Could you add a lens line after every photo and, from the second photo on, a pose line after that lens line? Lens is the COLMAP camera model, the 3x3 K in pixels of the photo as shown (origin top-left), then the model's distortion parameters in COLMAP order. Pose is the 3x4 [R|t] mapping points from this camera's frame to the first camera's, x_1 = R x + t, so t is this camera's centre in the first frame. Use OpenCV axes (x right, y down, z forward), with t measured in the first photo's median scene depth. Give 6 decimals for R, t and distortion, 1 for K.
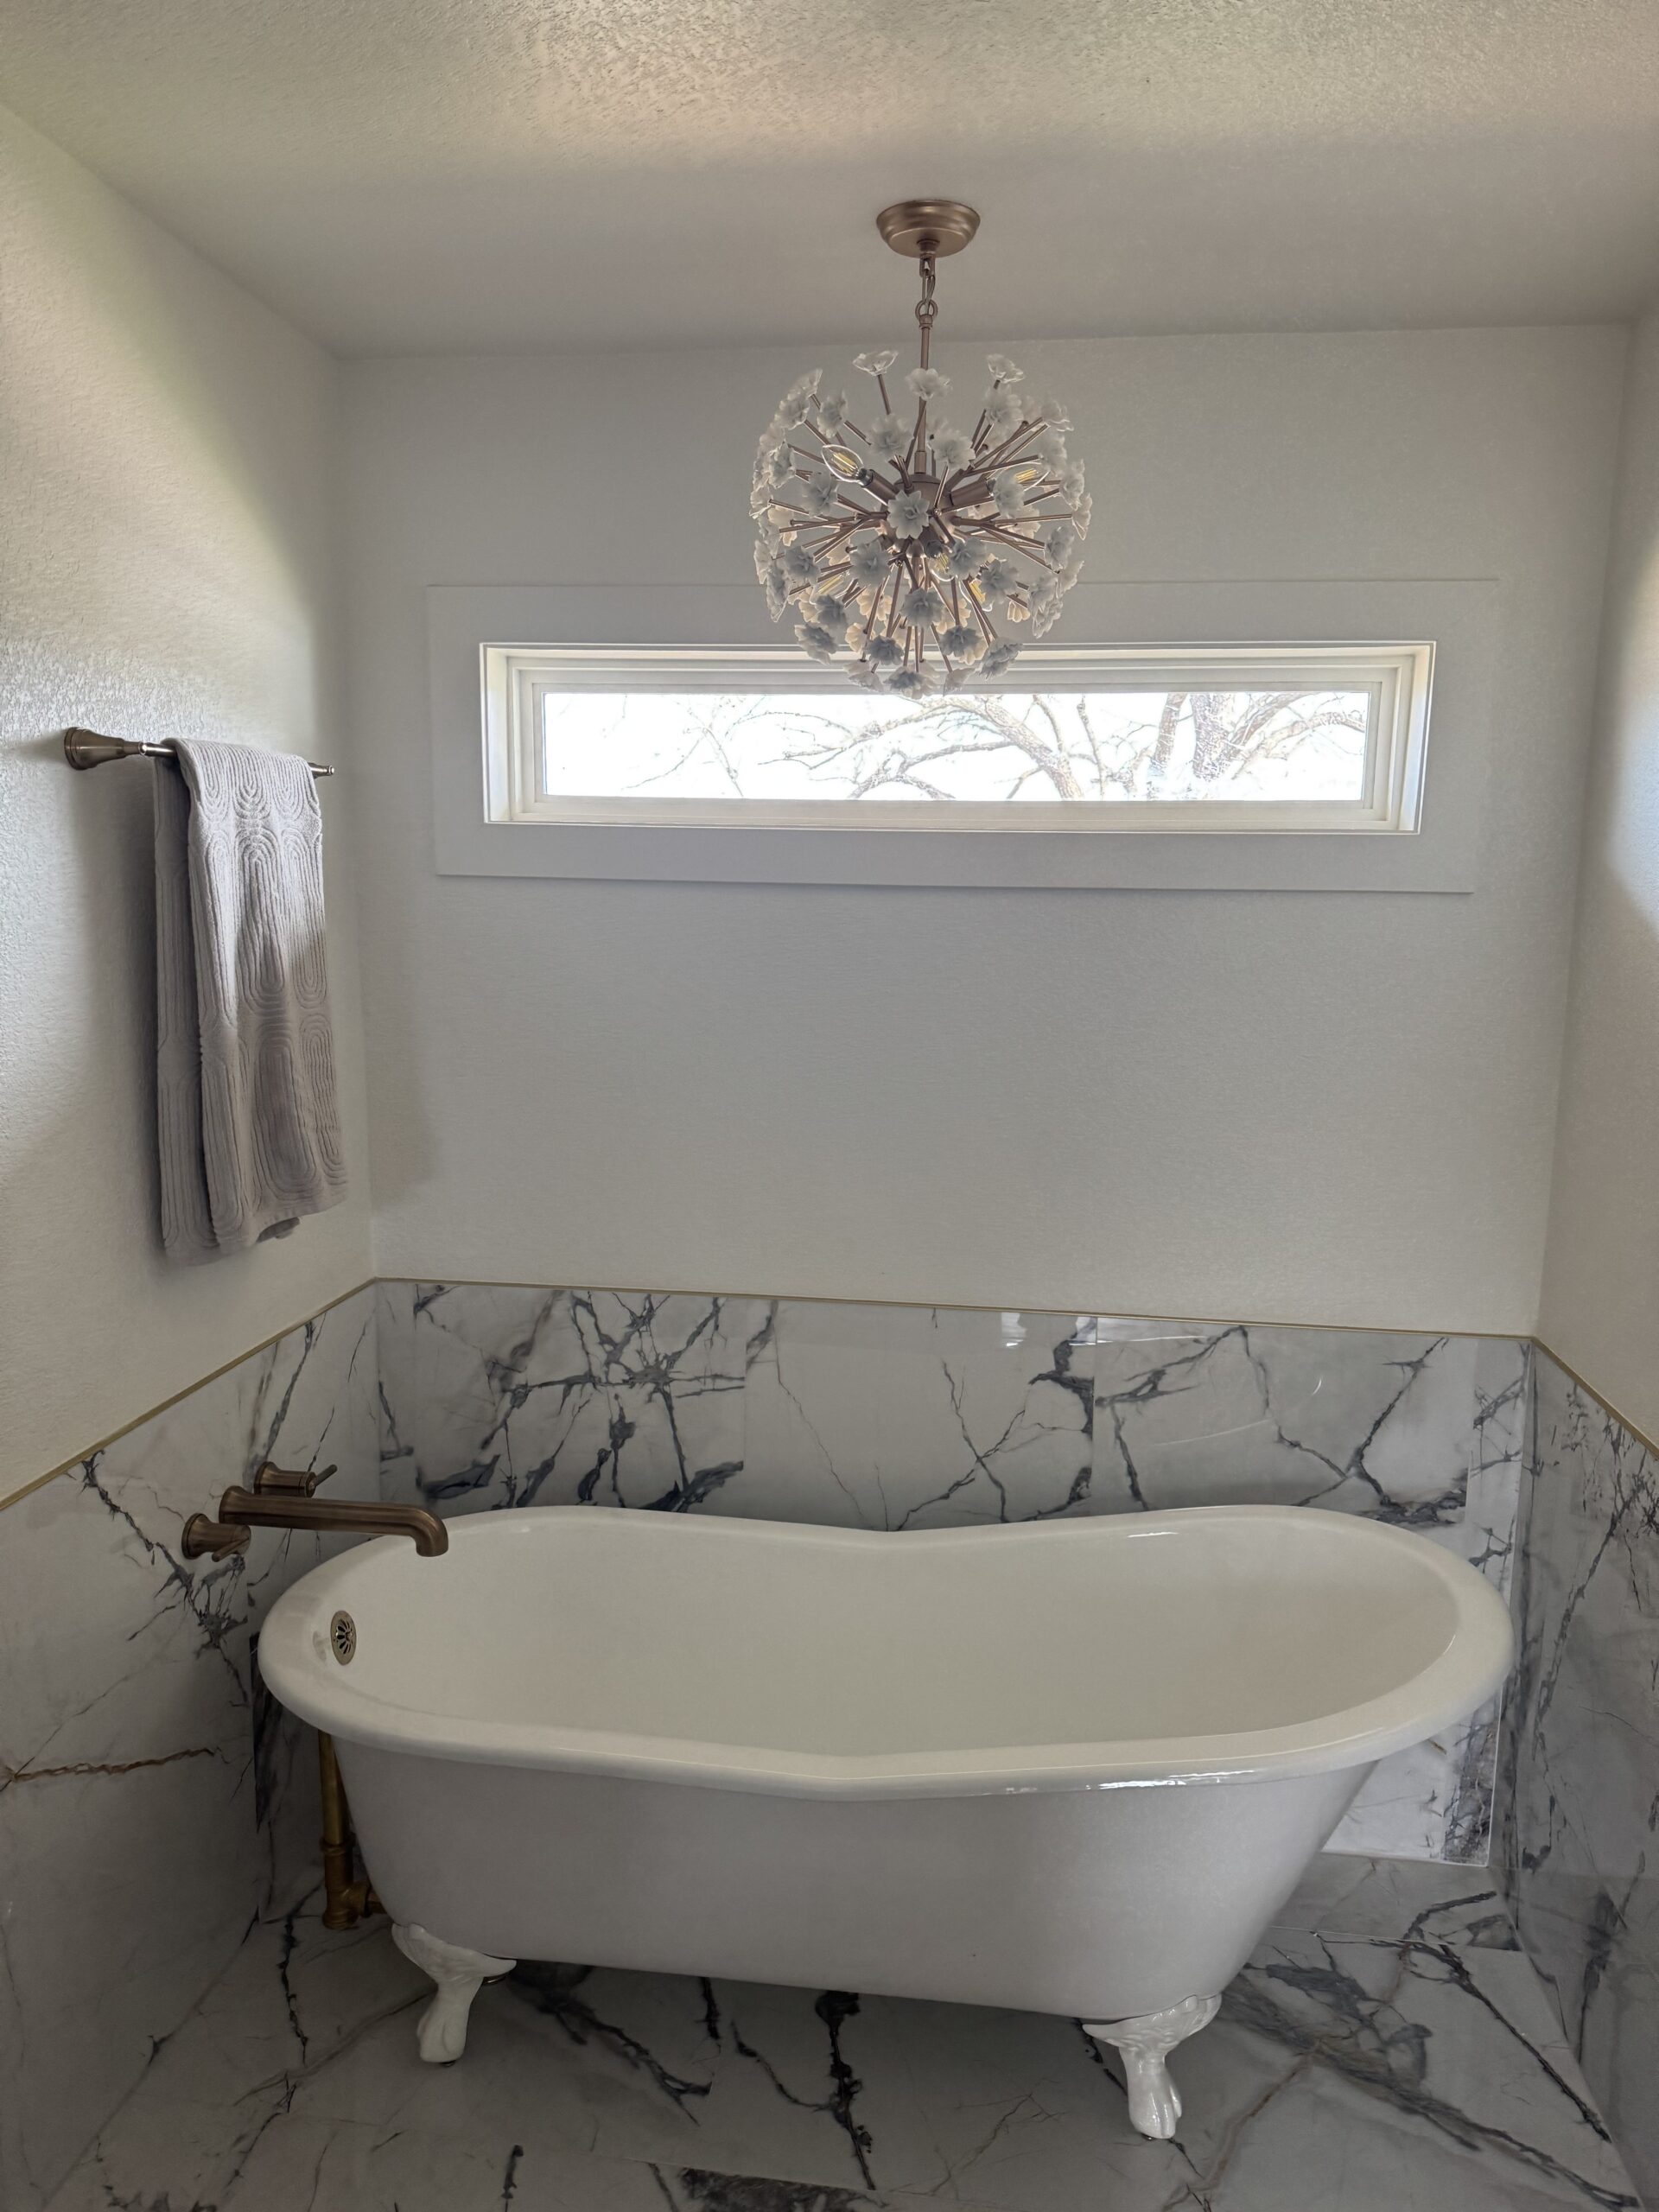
lens RADIAL K [[1592.7, 0, 818.7], [0, 1592.7, 1077.1], [0, 0, 1]] dist [0.012186, -0.020746]
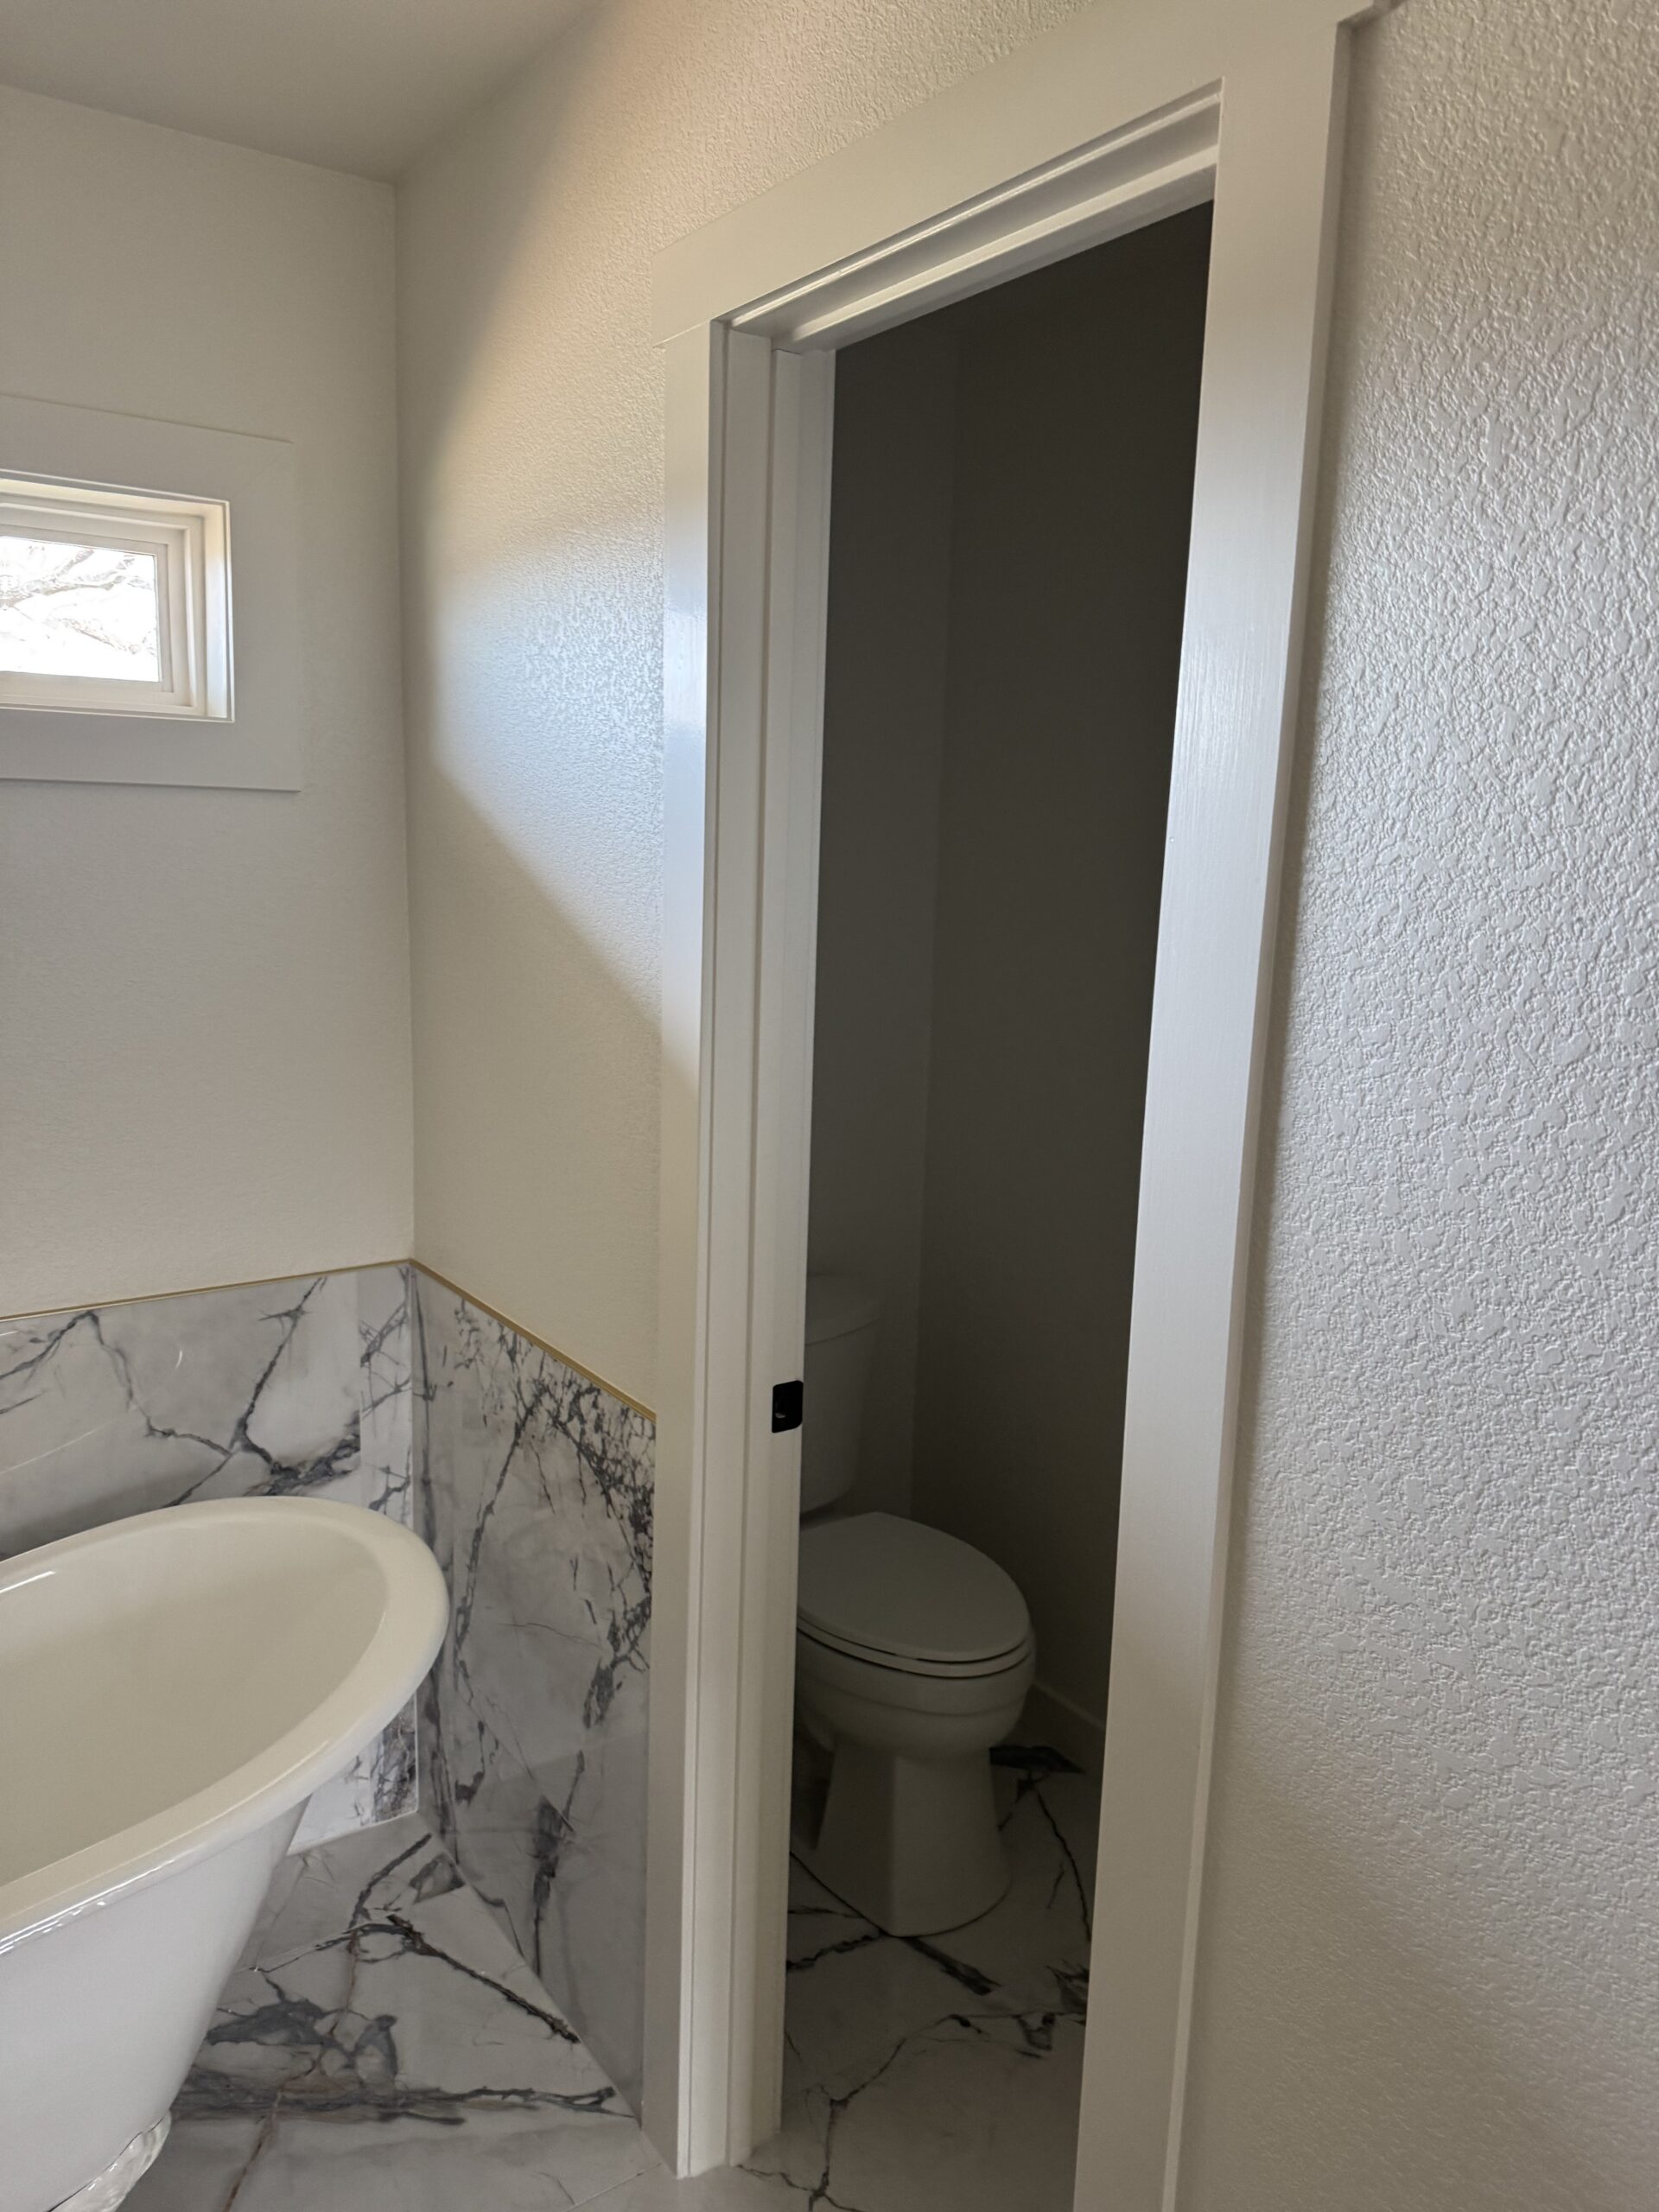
lens RADIAL K [[1592.7, 0, 818.7], [0, 1592.7, 1077.1], [0, 0, 1]] dist [0.012186, -0.020746]
pose [[0.741595, -0.109266, 0.661890, 0.010853], [0.082961, 0.994010, 0.071142, 0.007822], [-0.665699, 0.002153, 0.746217, 0.129109]]
